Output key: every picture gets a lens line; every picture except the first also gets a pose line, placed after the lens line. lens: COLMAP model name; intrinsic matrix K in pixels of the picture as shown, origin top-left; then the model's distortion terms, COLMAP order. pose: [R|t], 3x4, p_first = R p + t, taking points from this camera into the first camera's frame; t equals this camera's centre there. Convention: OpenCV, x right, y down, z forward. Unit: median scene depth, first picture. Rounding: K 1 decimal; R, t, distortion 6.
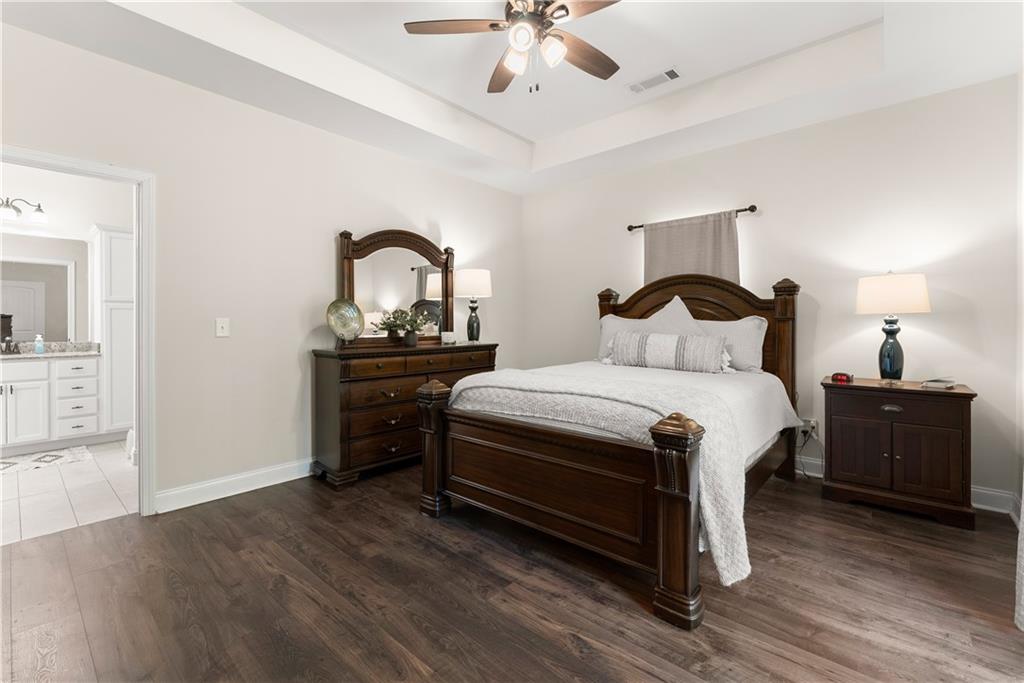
lens RADIAL K [[432.8, 0, 494.0], [0, 432.8, 320.6], [0, 0, 1]] dist [-0.000417, 0.000282]
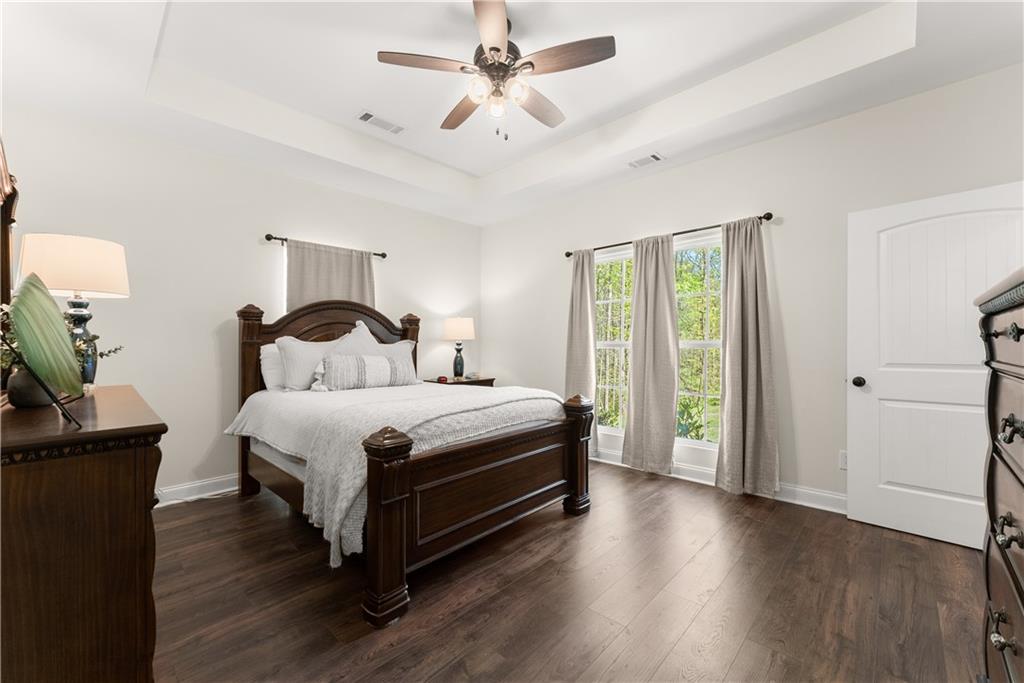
lens RADIAL K [[422.4, 0, 510.2], [0, 422.4, 345.3], [0, 0, 1]] dist [-0.002207, 0.000037]
pose [[0.014629, -0.002262, 0.999890, -0.790747], [0.004383, 0.999988, 0.002198, 0.004271], [-0.999883, 0.004350, 0.014639, 0.761557]]
